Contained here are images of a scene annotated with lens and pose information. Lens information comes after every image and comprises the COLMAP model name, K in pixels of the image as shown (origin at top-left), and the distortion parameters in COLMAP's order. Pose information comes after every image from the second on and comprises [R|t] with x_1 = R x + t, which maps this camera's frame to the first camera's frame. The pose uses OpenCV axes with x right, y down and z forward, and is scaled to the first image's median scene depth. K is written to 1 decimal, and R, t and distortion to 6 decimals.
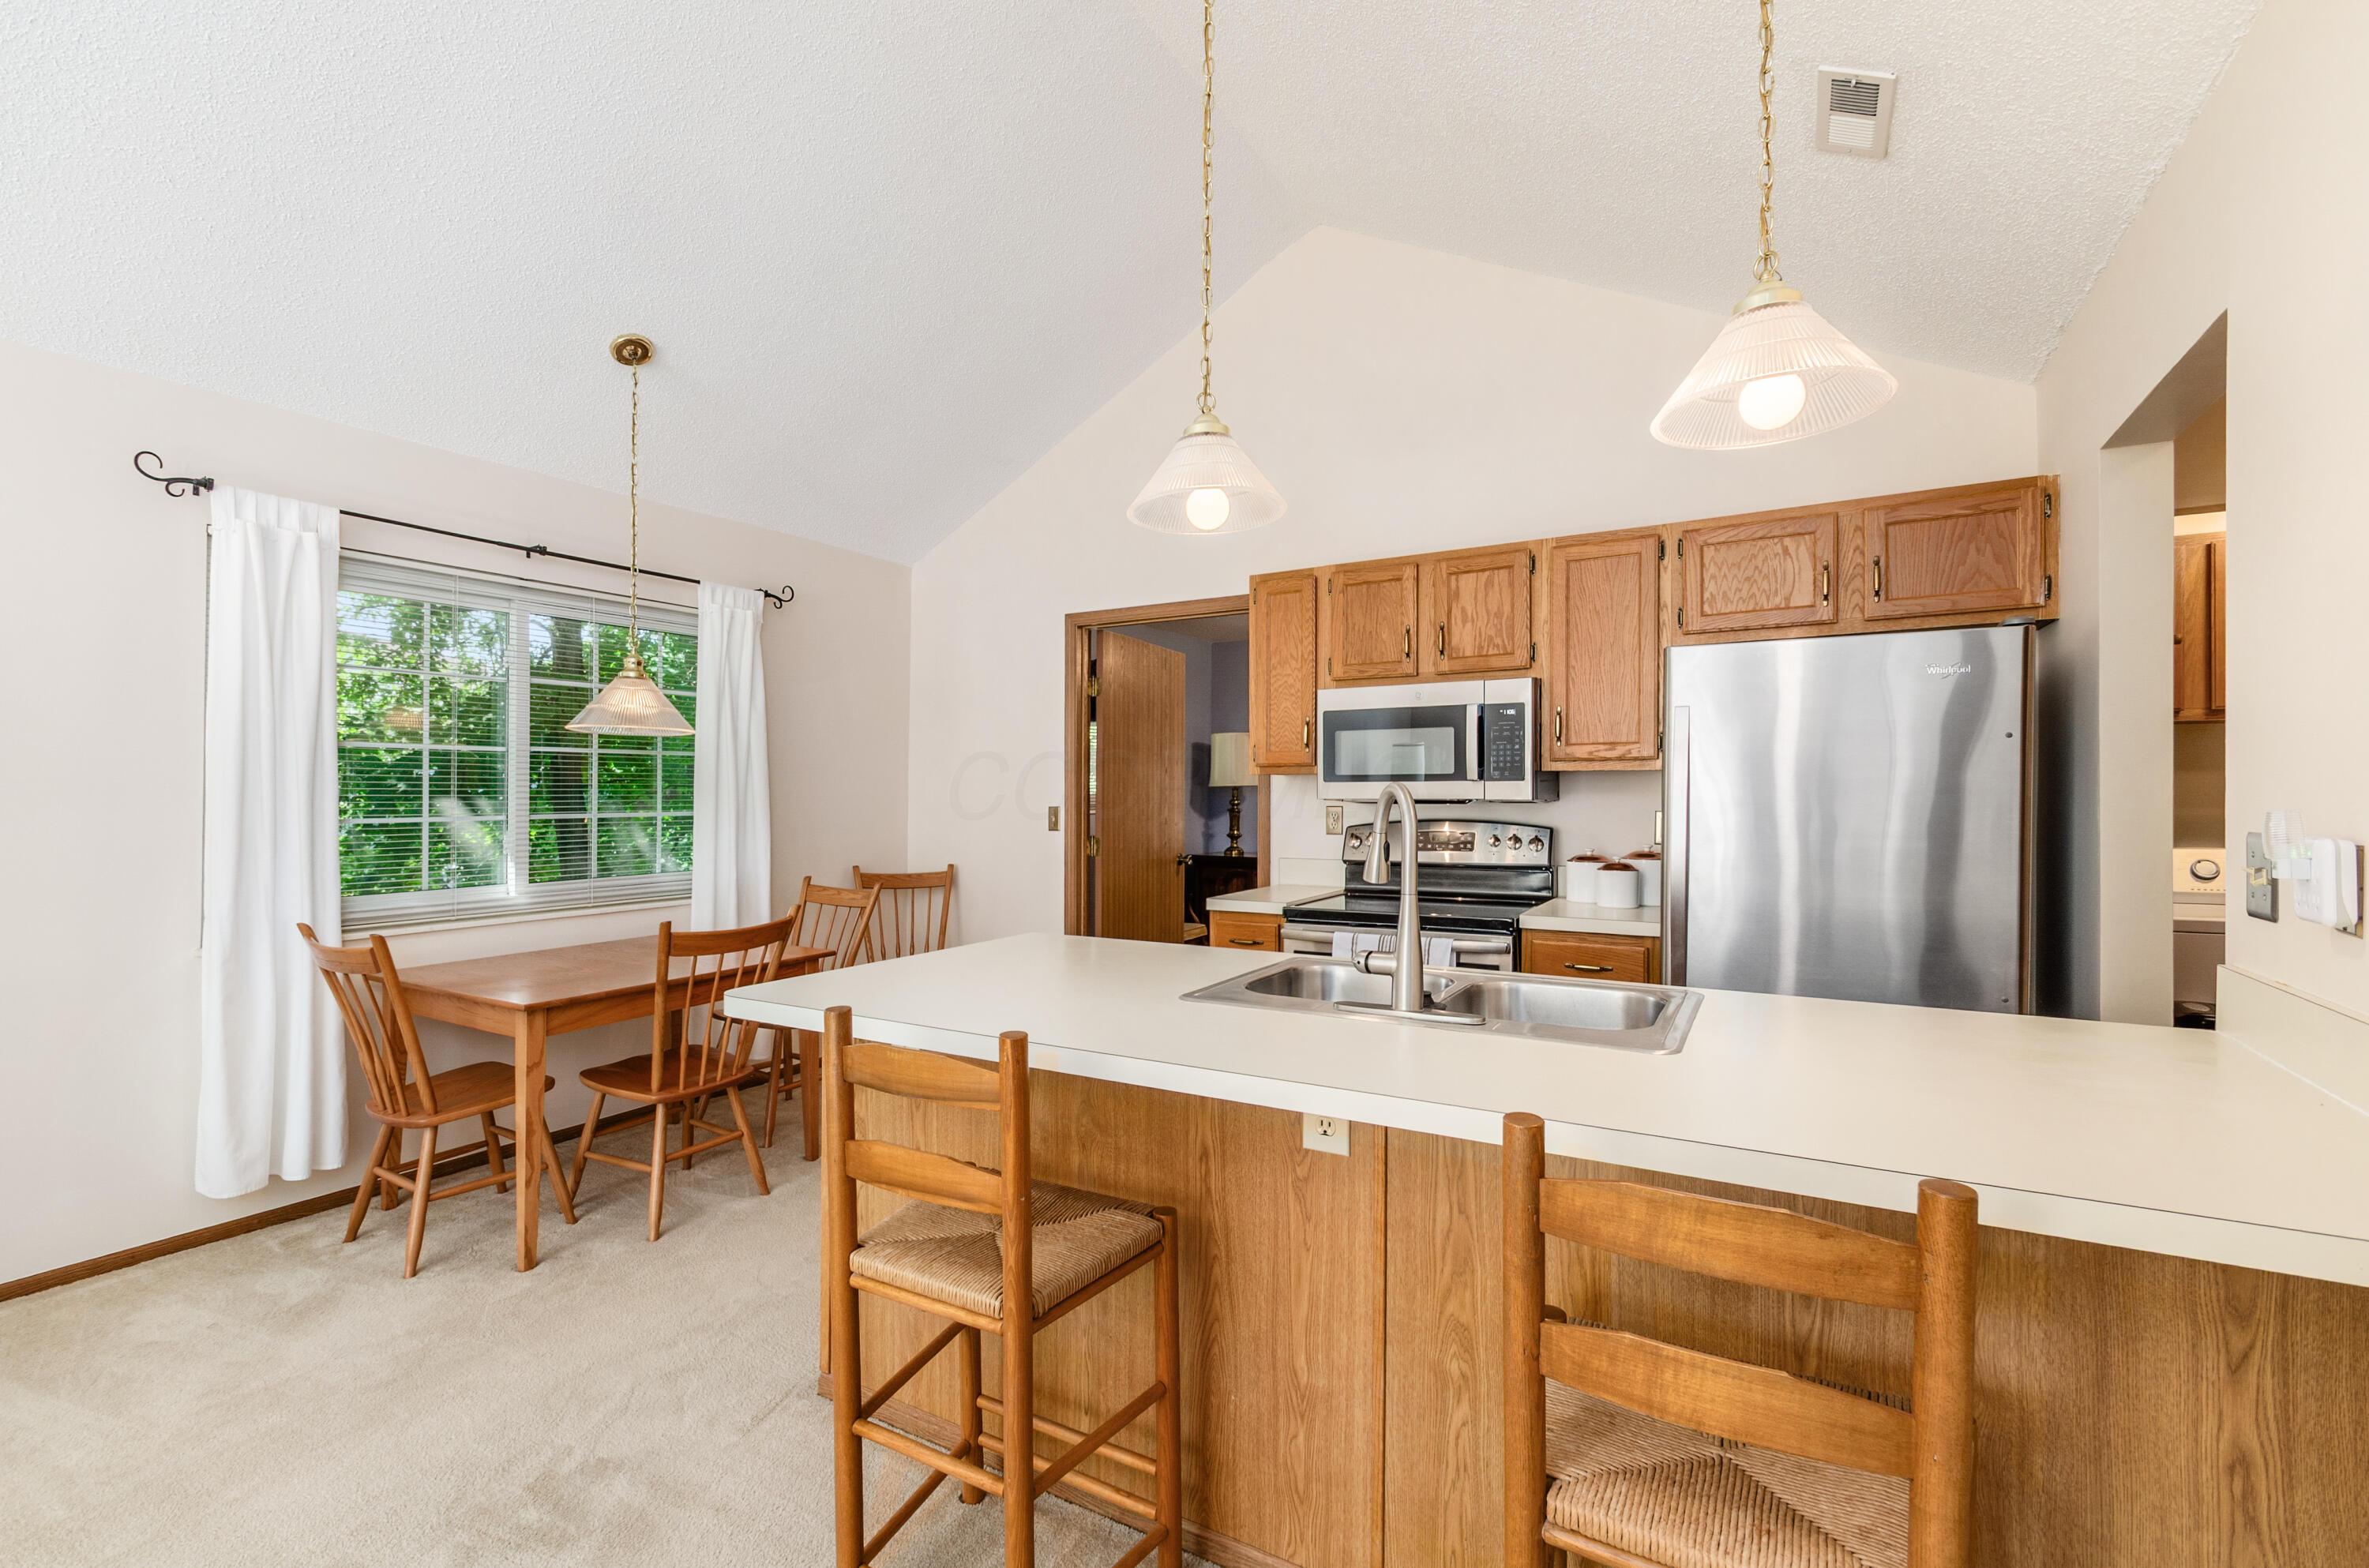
lens RADIAL K [[1029.8, 0, 1179.4], [0, 1029.8, 804.7], [0, 0, 1]] dist [0.001967, 0.000202]
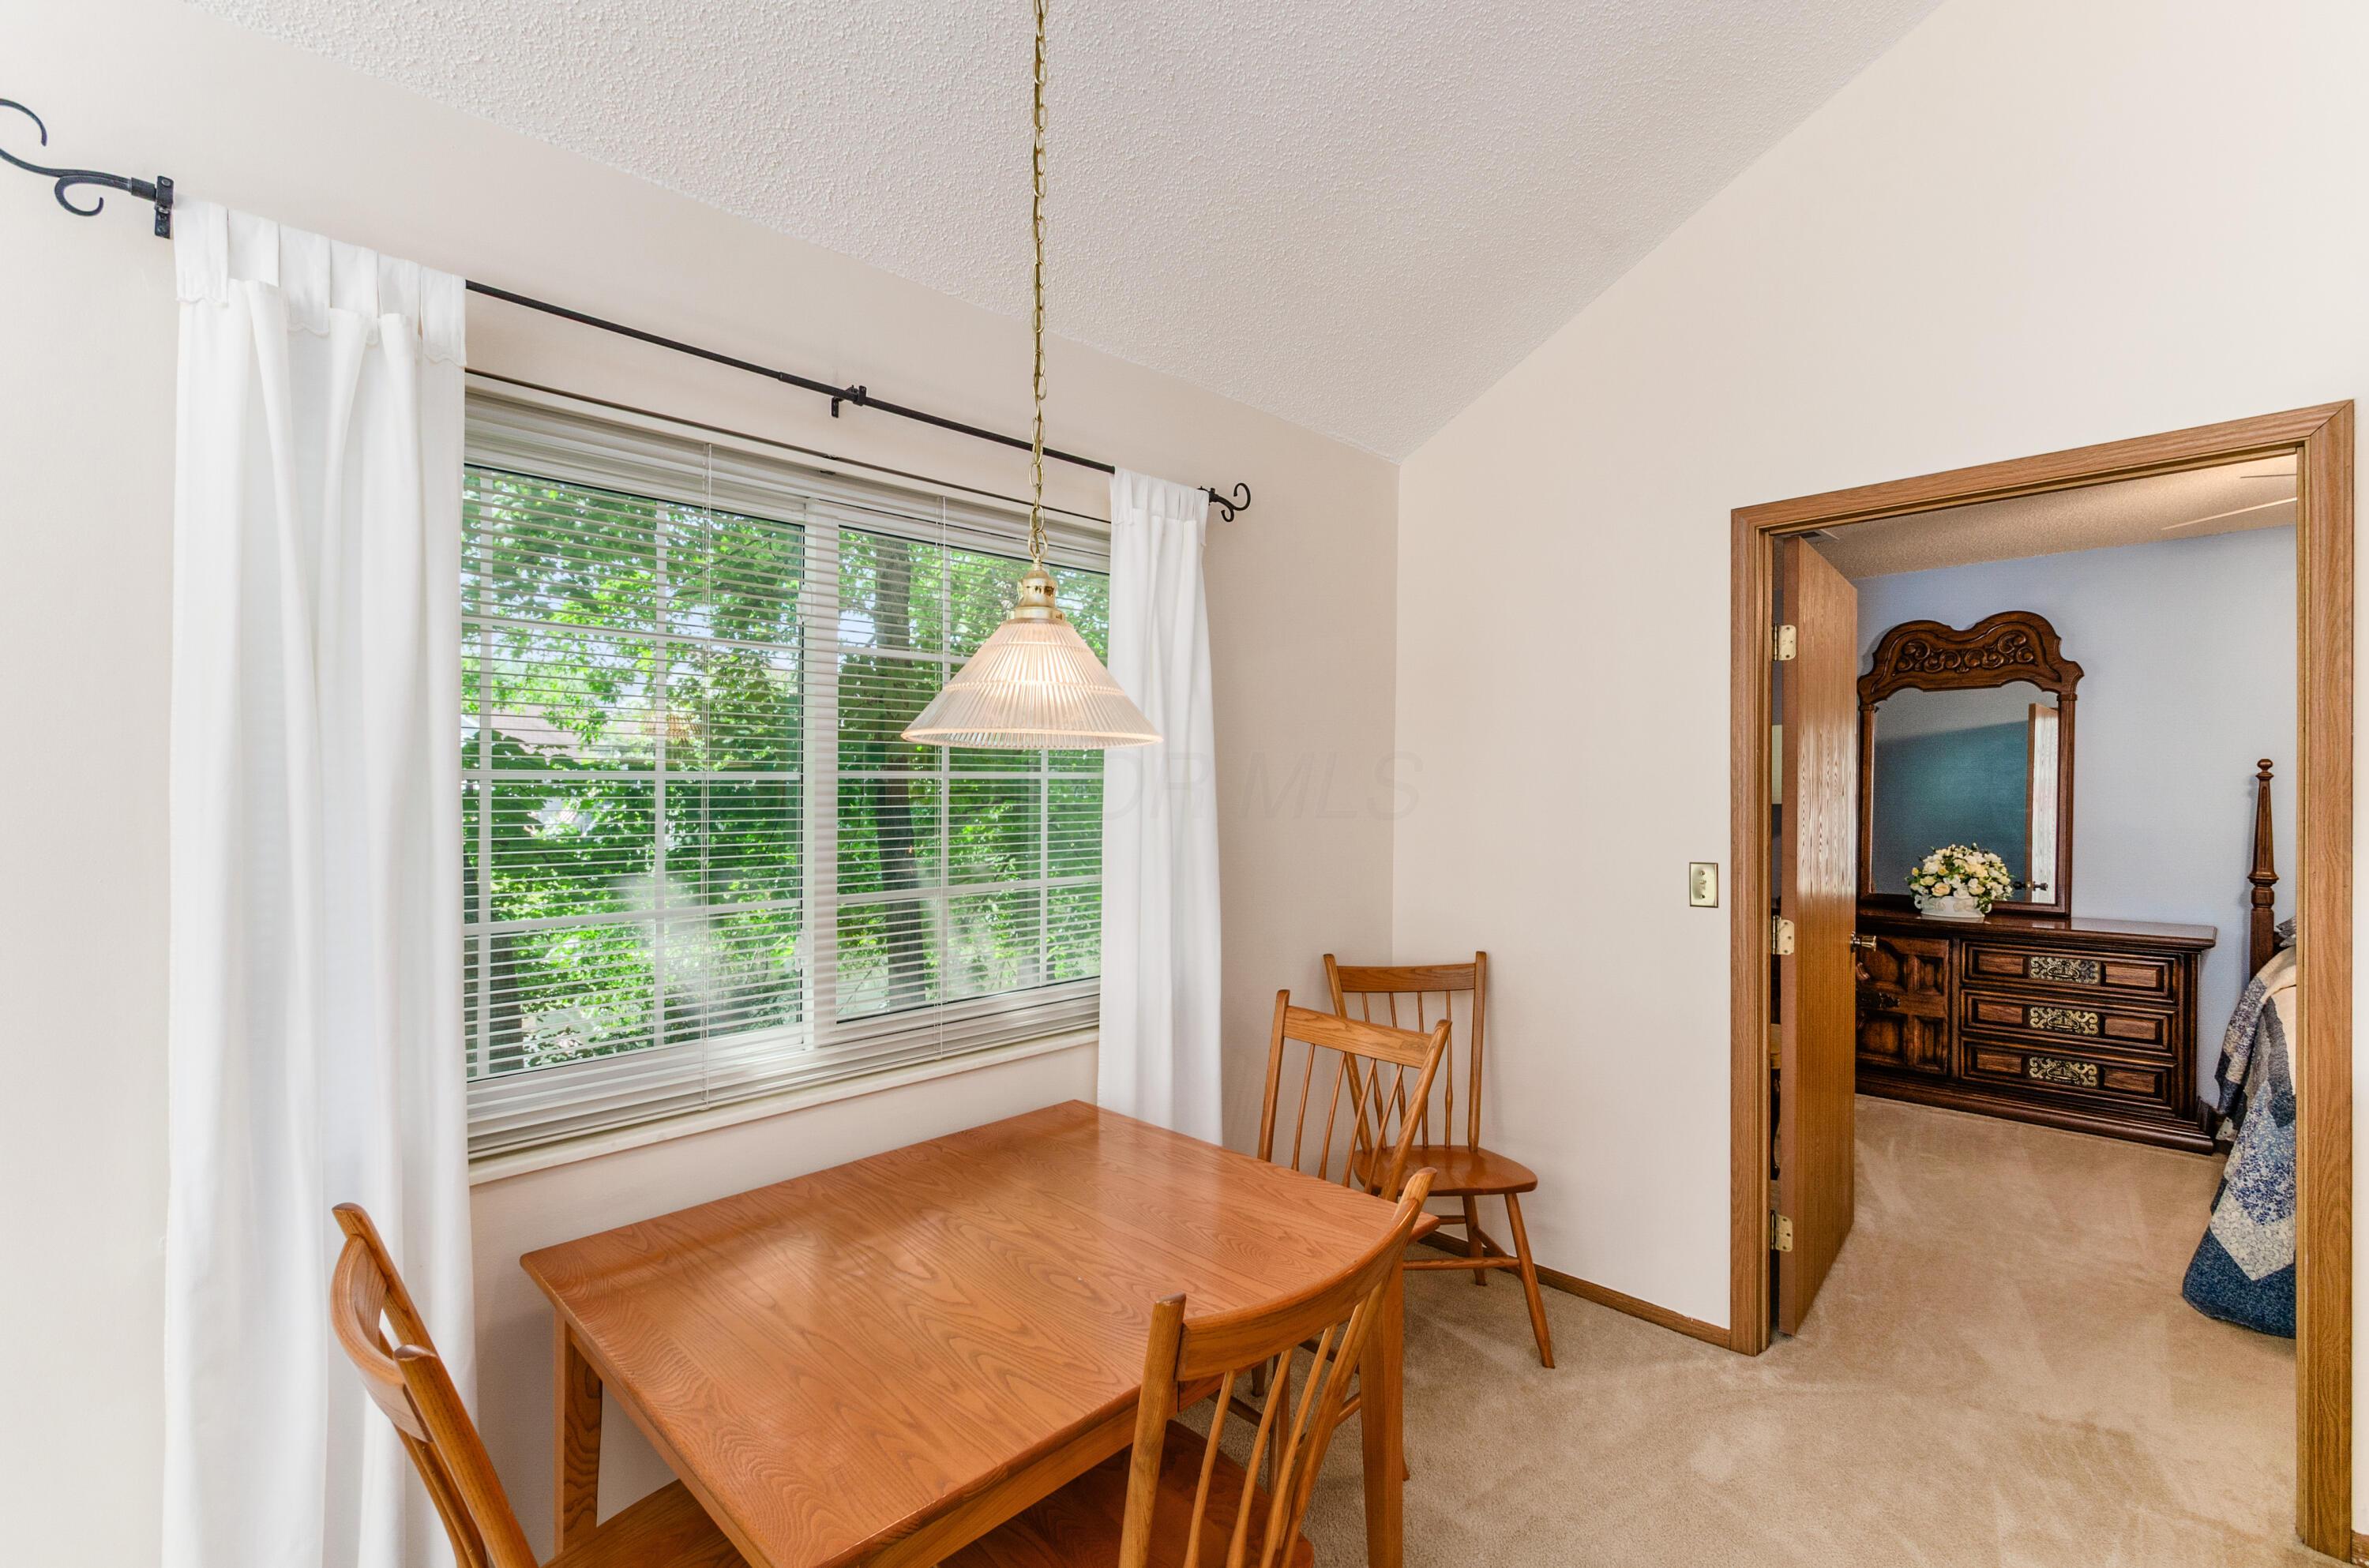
lens RADIAL K [[1045.4, 0, 1216.5], [0, 1045.4, 790.4], [0, 0, 1]] dist [0.001093, 0.000697]
pose [[0.972341, -0.007905, -0.233434, -0.286064], [0.005630, 0.999930, -0.010410, -0.037061], [0.233500, 0.008808, 0.972317, 0.472304]]
